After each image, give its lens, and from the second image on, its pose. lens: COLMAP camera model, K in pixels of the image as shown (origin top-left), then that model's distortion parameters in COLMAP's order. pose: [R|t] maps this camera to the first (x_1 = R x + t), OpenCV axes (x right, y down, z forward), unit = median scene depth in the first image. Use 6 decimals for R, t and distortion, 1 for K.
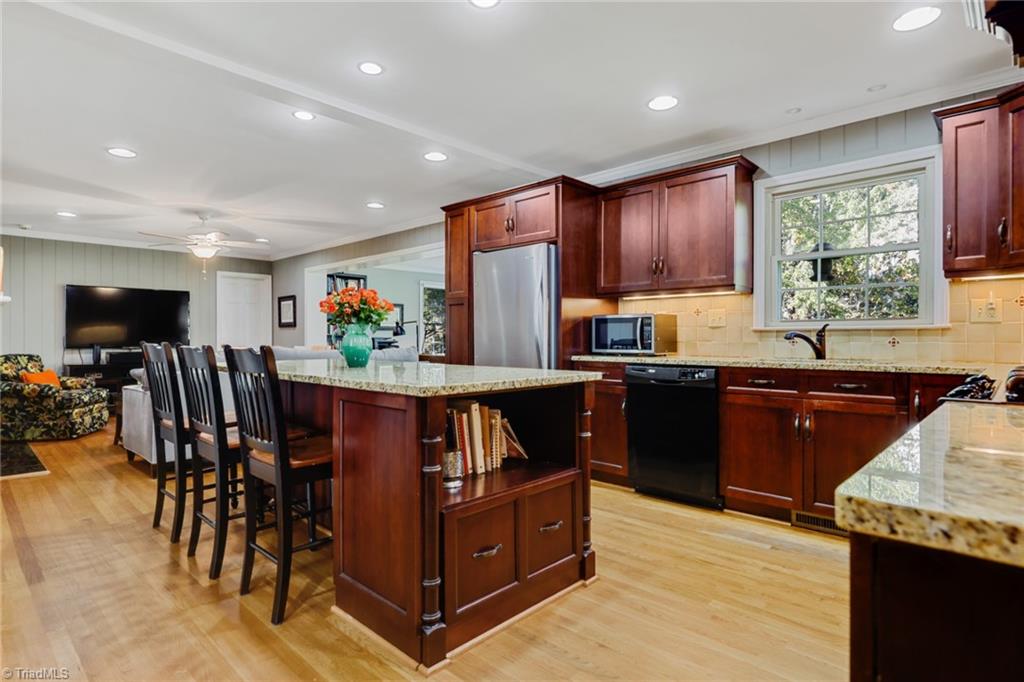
lens RADIAL K [[542.2, 0, 509.7], [0, 542.2, 334.1], [0, 0, 1]] dist [-0.006975, 0.000180]
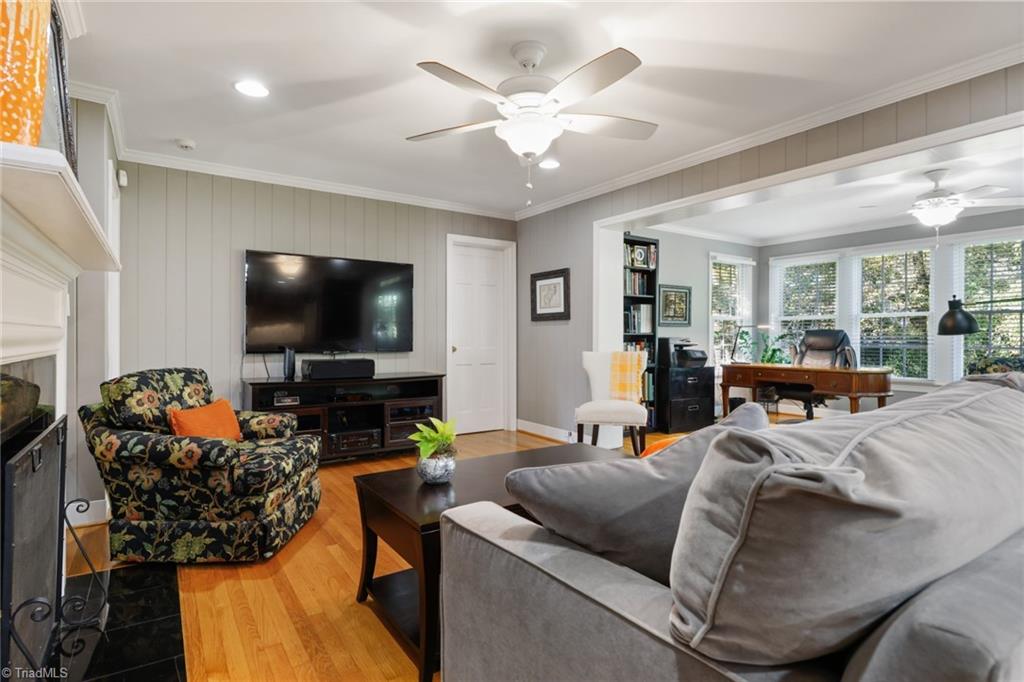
lens RADIAL K [[542.2, 0, 515.8], [0, 542.2, 334.3], [0, 0, 1]] dist [-0.006975, 0.000180]
pose [[0.977707, 0.003532, -0.209942, -0.490796], [-0.003042, 0.999992, 0.002657, 0.002658], [0.209950, -0.001959, 0.977710, 0.578642]]
